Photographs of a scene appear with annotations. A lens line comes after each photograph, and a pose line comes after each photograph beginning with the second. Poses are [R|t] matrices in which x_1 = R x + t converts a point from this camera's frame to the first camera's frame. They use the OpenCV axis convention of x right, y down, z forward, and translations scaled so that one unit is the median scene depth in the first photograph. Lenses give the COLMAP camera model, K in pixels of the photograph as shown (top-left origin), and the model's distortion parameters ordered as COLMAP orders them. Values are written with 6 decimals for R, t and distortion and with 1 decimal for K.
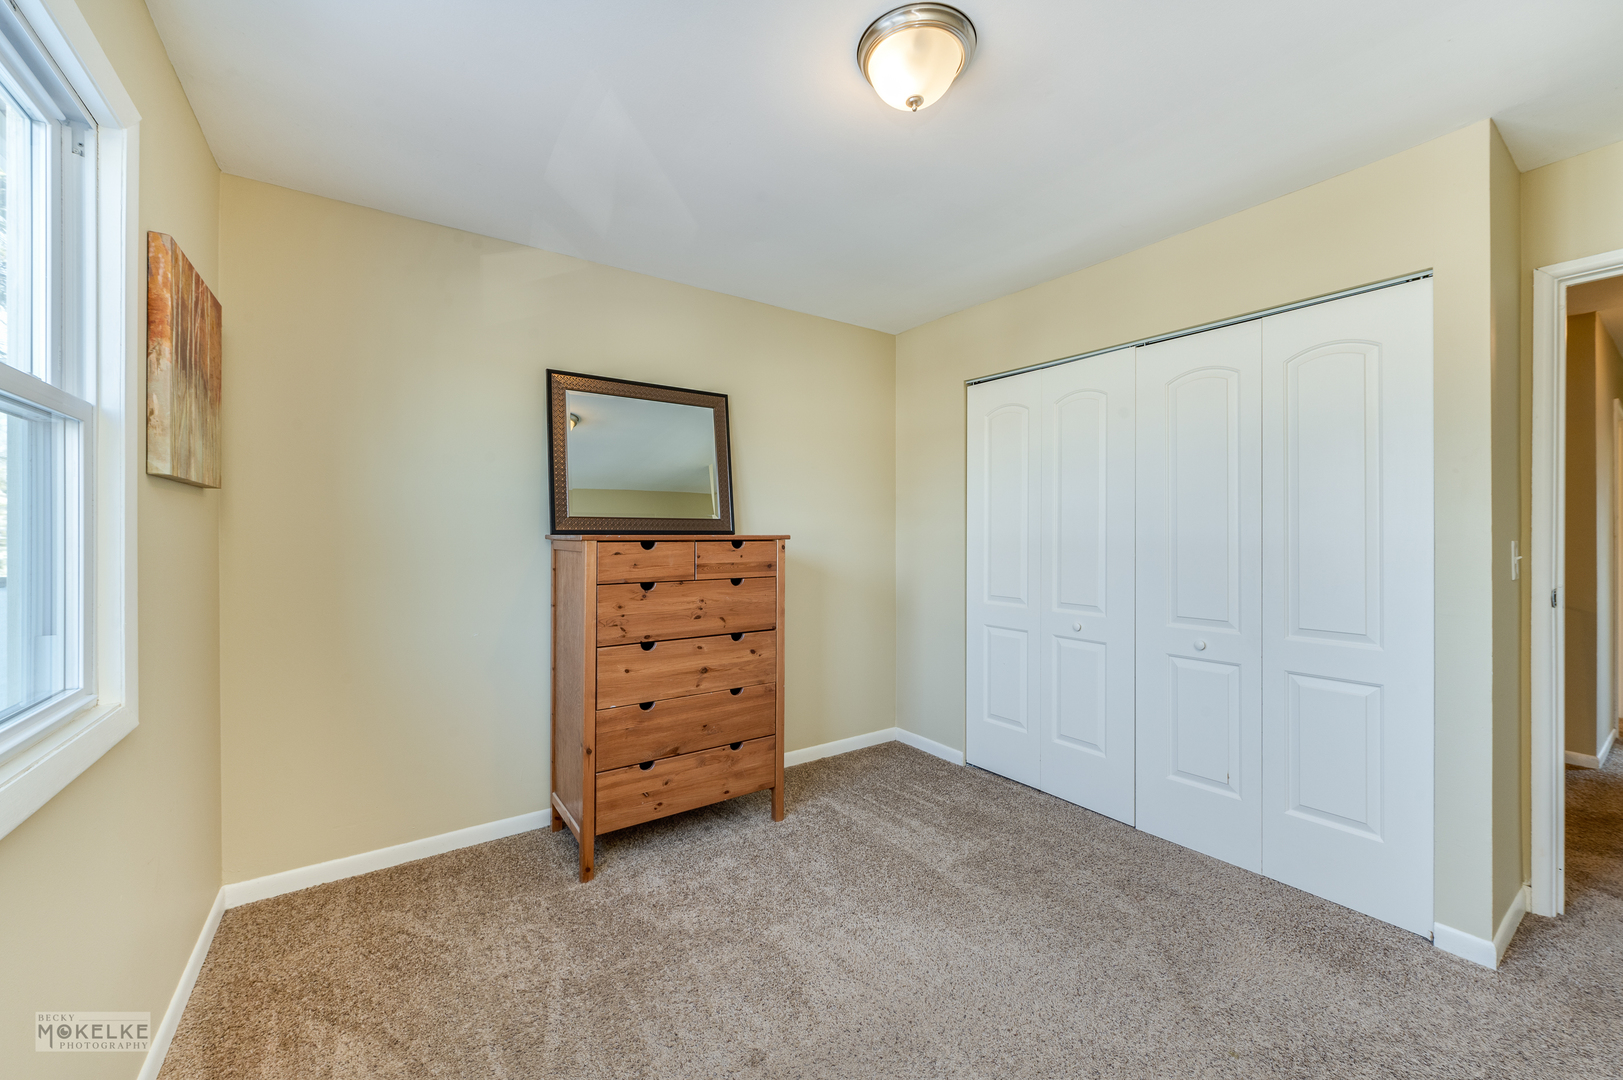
lens RADIAL K [[647.0, 0, 798.5], [0, 647.0, 528.4], [0, 0, 1]] dist [0.001574, -0.000392]
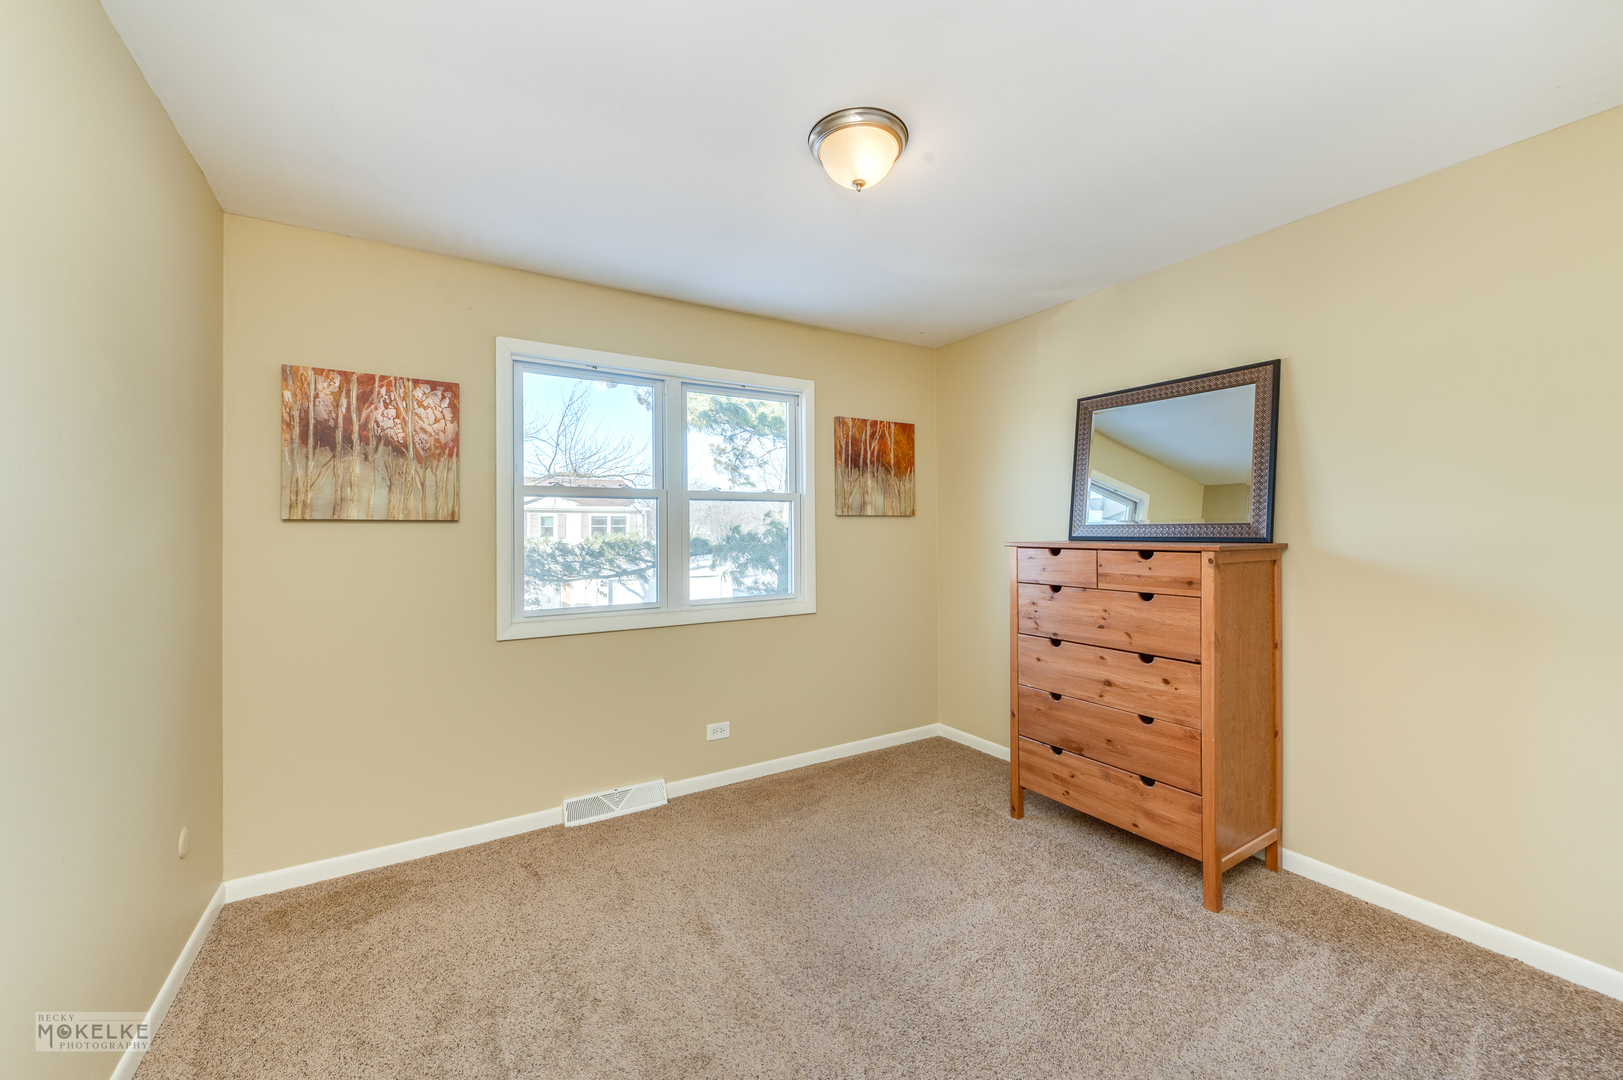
lens RADIAL K [[647.0, 0, 802.1], [0, 647.0, 544.1], [0, 0, 1]] dist [0.001574, -0.000392]
pose [[-0.088132, 0.011153, -0.996046, 0.859480], [0.002281, 0.999937, 0.010995, -0.000678], [0.996106, -0.001303, -0.088151, 0.629059]]
